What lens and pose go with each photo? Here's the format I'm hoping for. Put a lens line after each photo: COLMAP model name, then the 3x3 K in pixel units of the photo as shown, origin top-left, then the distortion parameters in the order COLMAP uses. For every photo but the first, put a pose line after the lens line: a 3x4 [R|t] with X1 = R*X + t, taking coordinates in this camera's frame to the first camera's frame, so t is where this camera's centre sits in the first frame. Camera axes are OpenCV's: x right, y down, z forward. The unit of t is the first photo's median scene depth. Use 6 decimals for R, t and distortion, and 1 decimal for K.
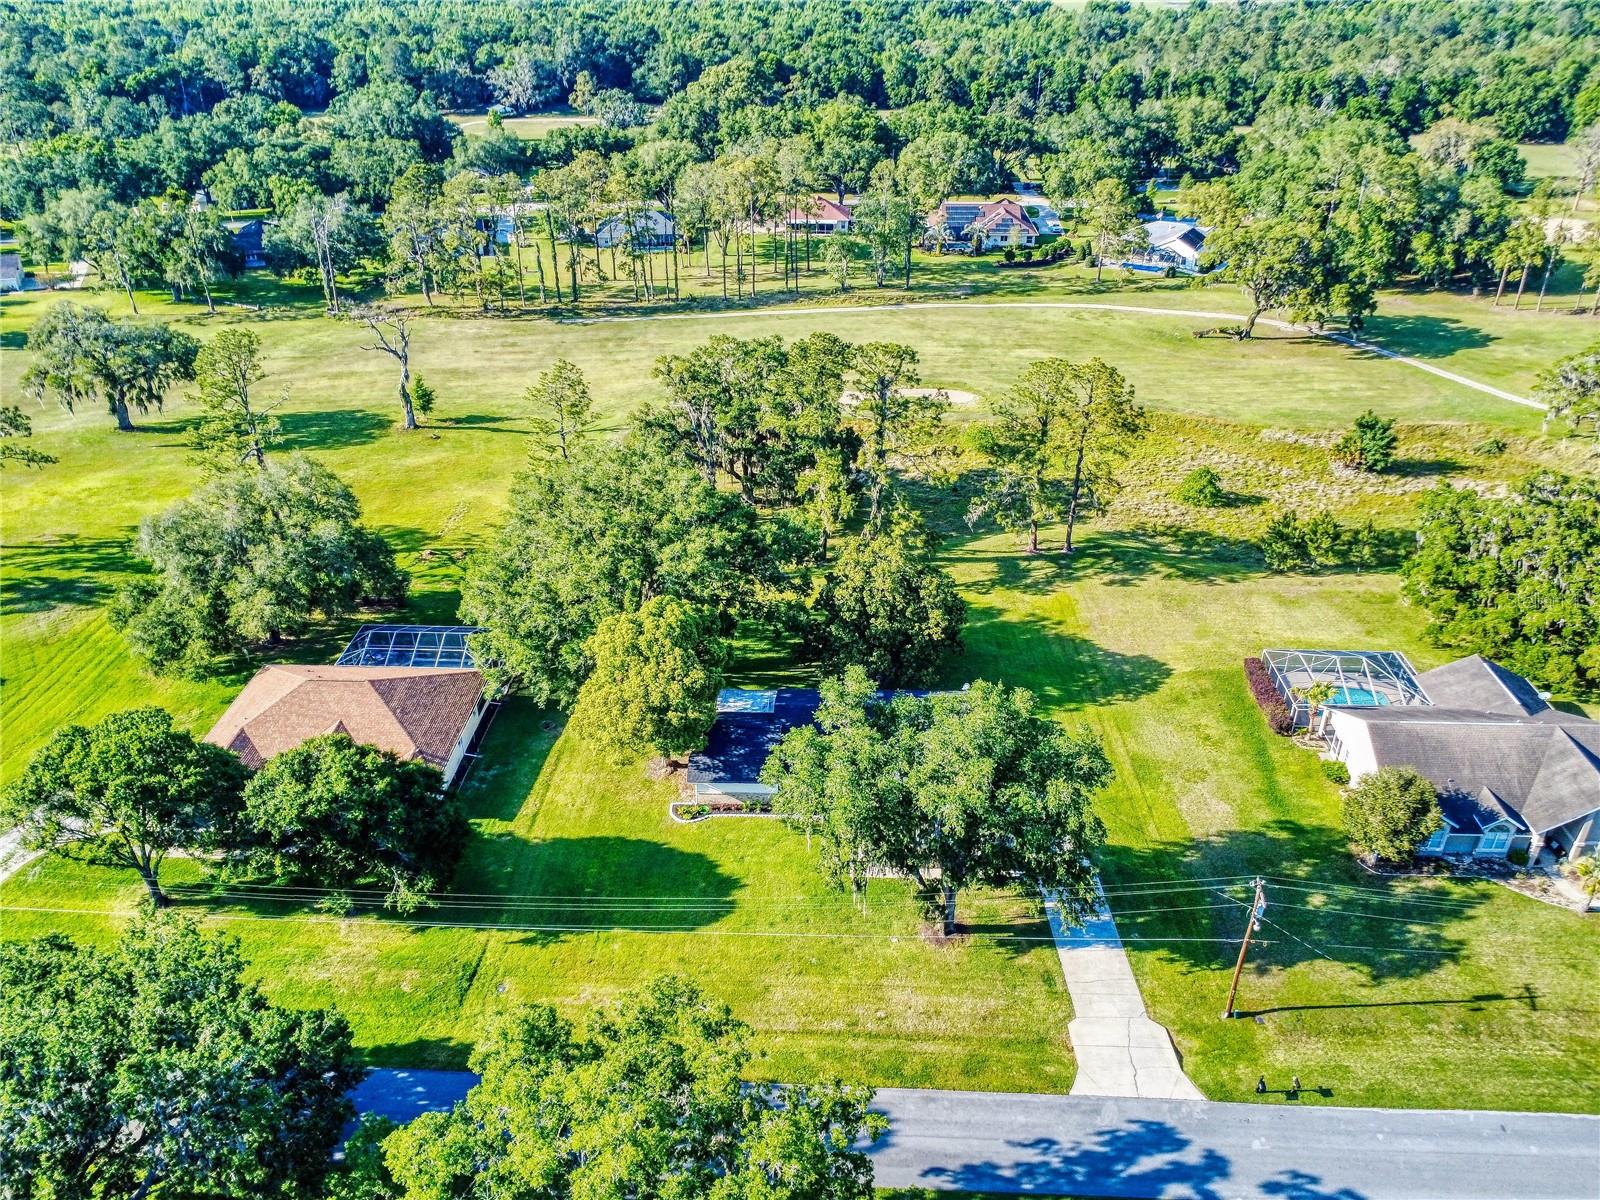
lens RADIAL K [[1217.1, 0, 800.0], [0, 1217.1, 600.0], [0, 0, 1]] dist [0.003445, -0.003826]
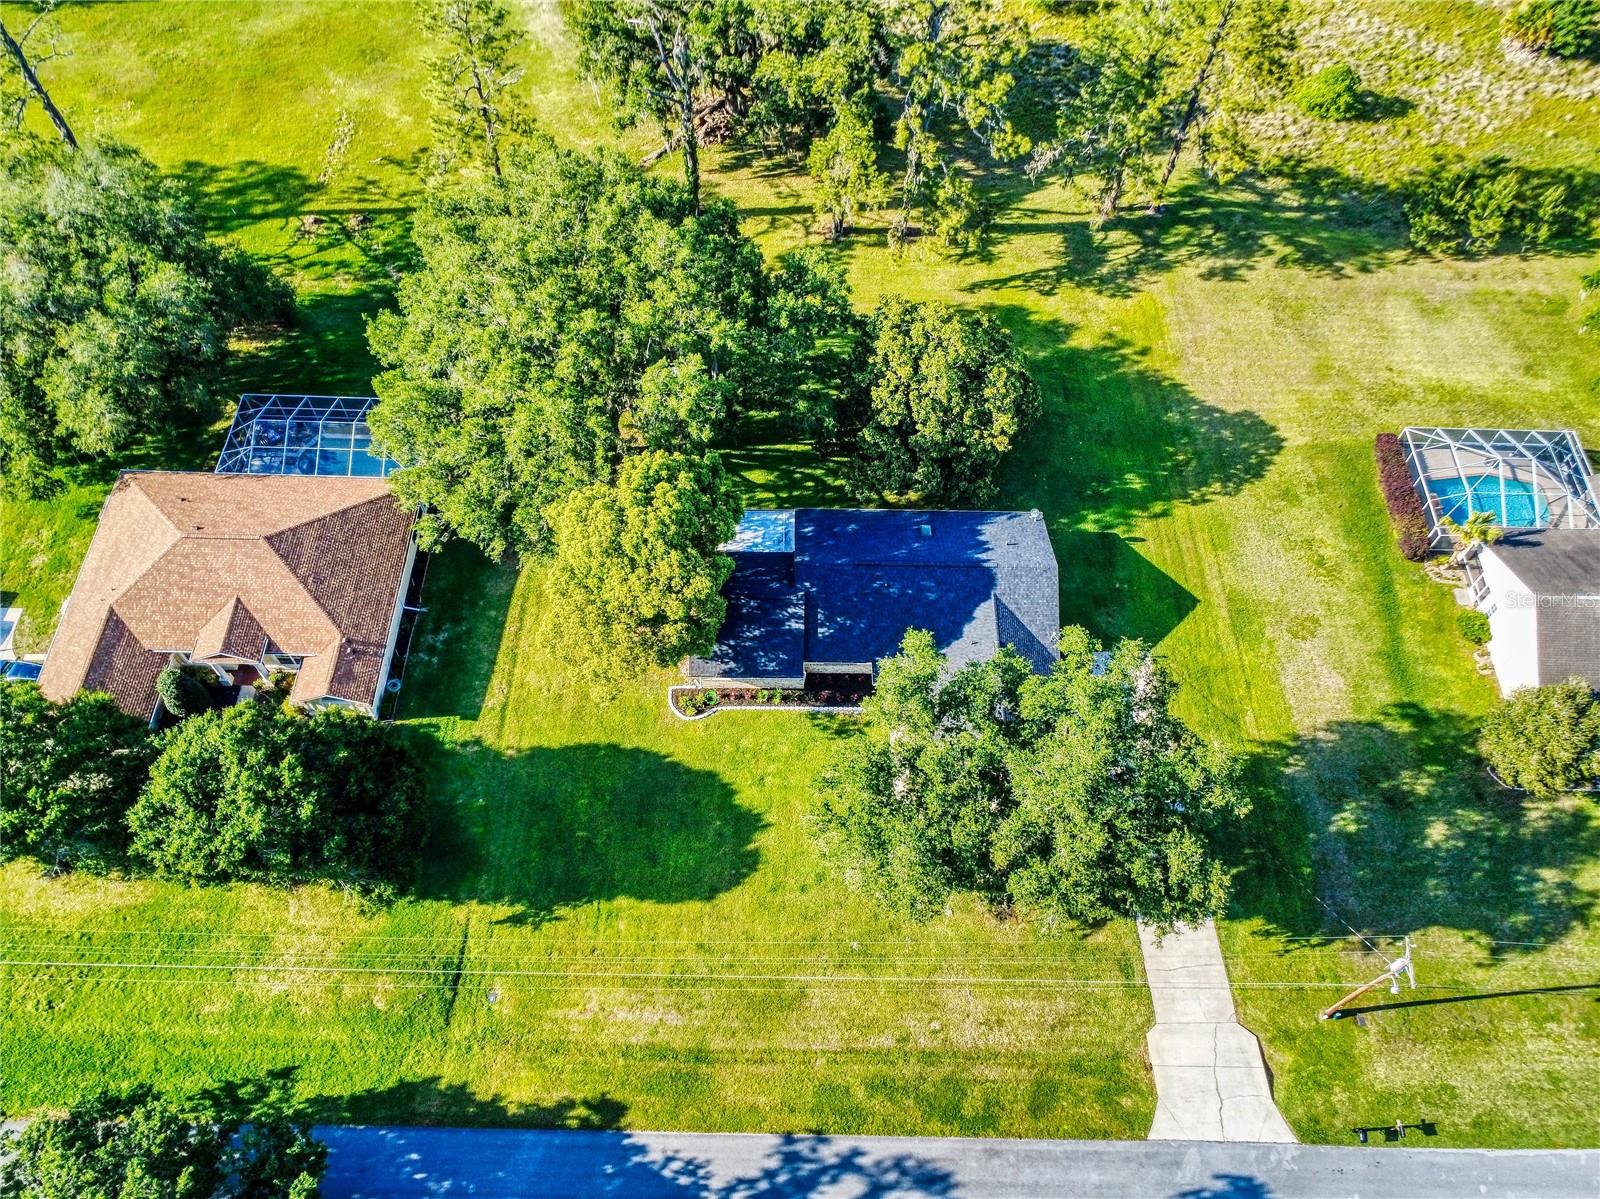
lens RADIAL K [[1250.1, 0, 800.0], [0, 1250.1, 599.5], [0, 0, 1]] dist [0.006468, -0.013912]
pose [[0.999463, -0.008413, 0.031683, -0.046487], [-0.007419, 0.883380, 0.468598, -0.288766], [-0.031930, -0.468582, 0.882843, 0.295920]]
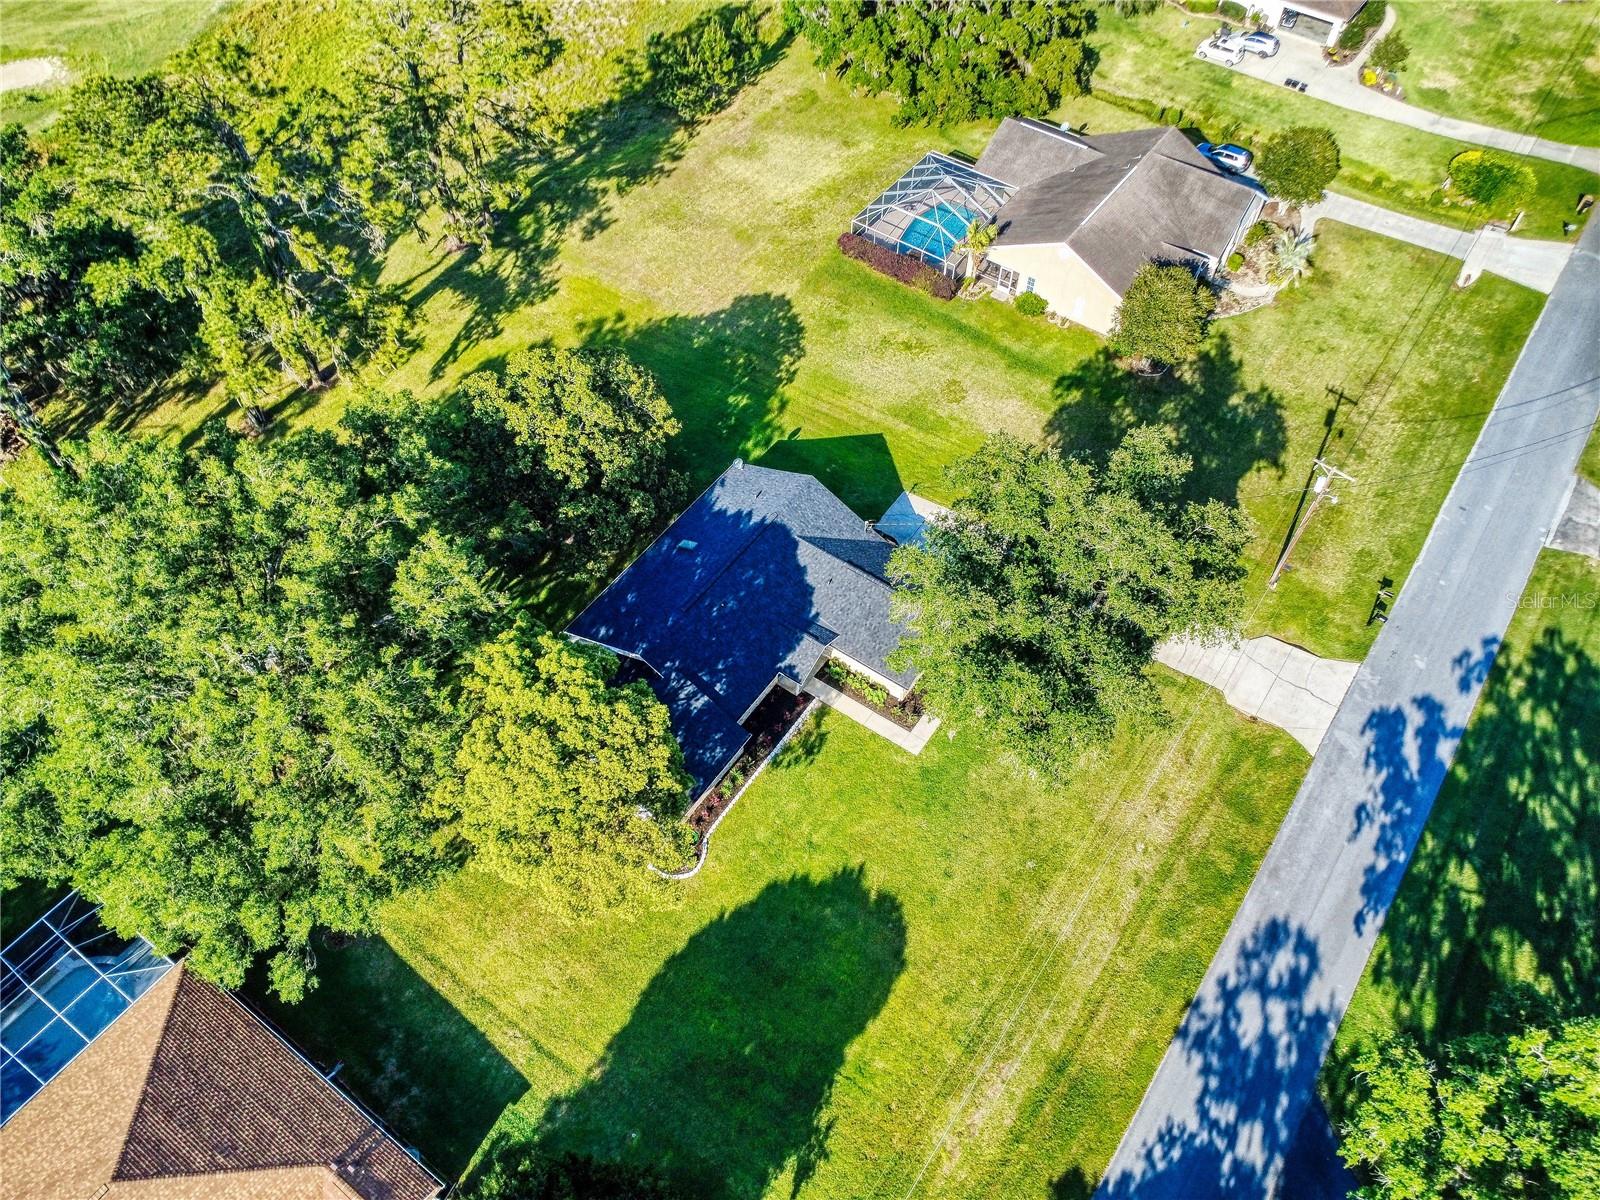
lens RADIAL K [[1217.1, 0, 800.0], [0, 1217.1, 600.0], [0, 0, 1]] dist [0.003445, -0.003826]
pose [[0.544968, -0.657793, 0.519921, -0.326571], [0.397953, 0.748721, 0.530142, -0.281186], [-0.737999, -0.082006, 0.669800, 0.513151]]
